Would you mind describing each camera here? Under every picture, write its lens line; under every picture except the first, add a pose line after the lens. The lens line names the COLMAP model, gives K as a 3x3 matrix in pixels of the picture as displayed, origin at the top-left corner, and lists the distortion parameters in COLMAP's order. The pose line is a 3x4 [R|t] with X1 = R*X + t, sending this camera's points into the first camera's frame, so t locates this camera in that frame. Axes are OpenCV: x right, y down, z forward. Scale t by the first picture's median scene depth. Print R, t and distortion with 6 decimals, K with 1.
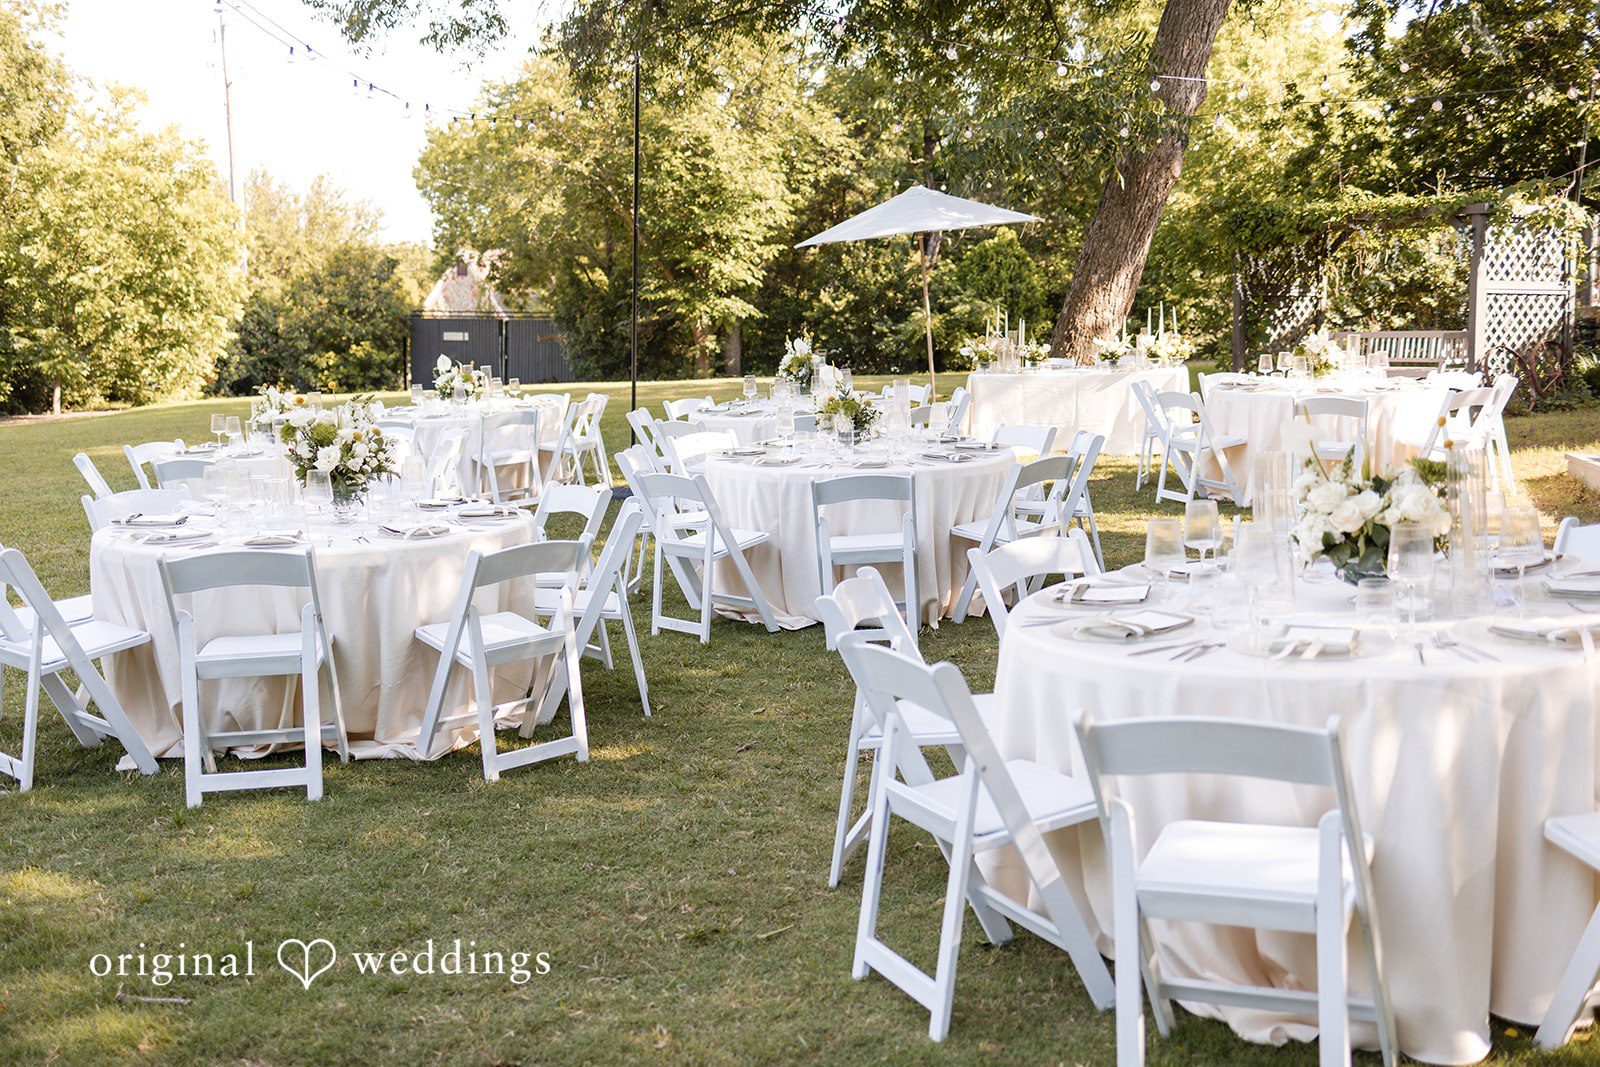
lens RADIAL K [[1701.5, 0, 800.0], [0, 1701.5, 533.5], [0, 0, 1]] dist [0.000609, 0.004703]
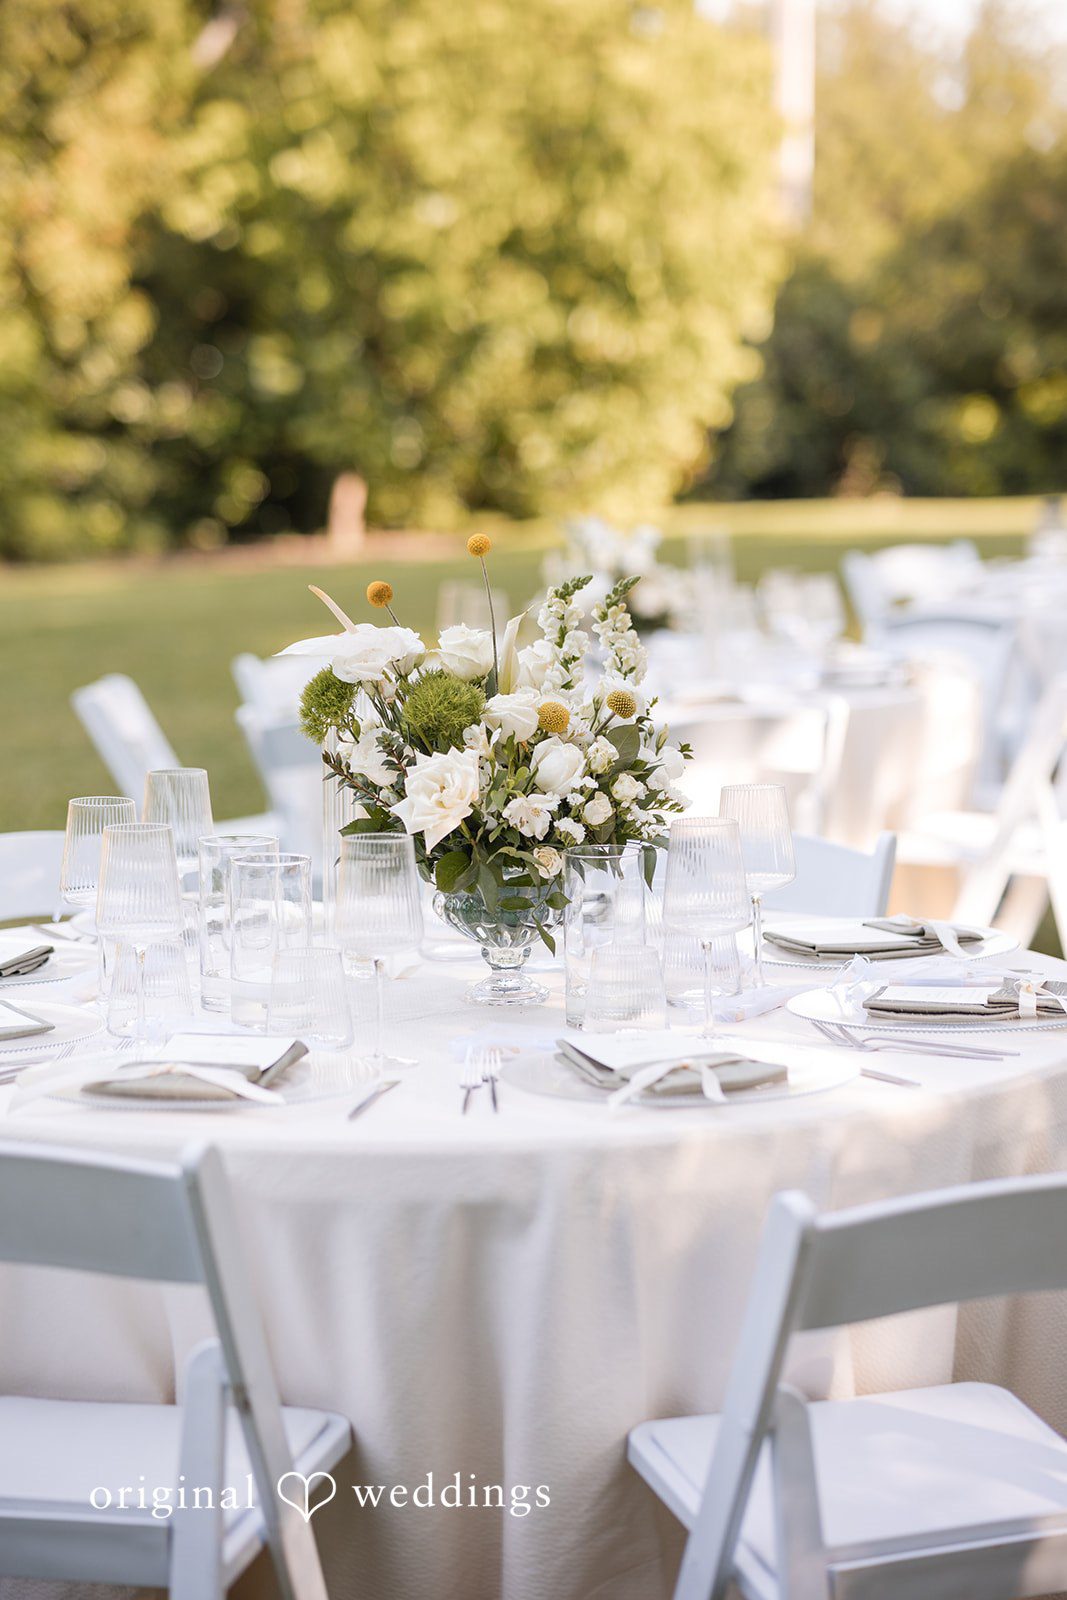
lens RADIAL K [[3739.3, 0, 533.5], [0, 3739.3, 800.0], [0, 0, 1]] dist [-0.031362, 0.293762]
pose [[0.911679, 0.052933, -0.407480, 0.005664], [-0.052554, 0.998544, 0.012132, -0.049857], [0.407529, 0.010354, 0.913134, 0.391662]]
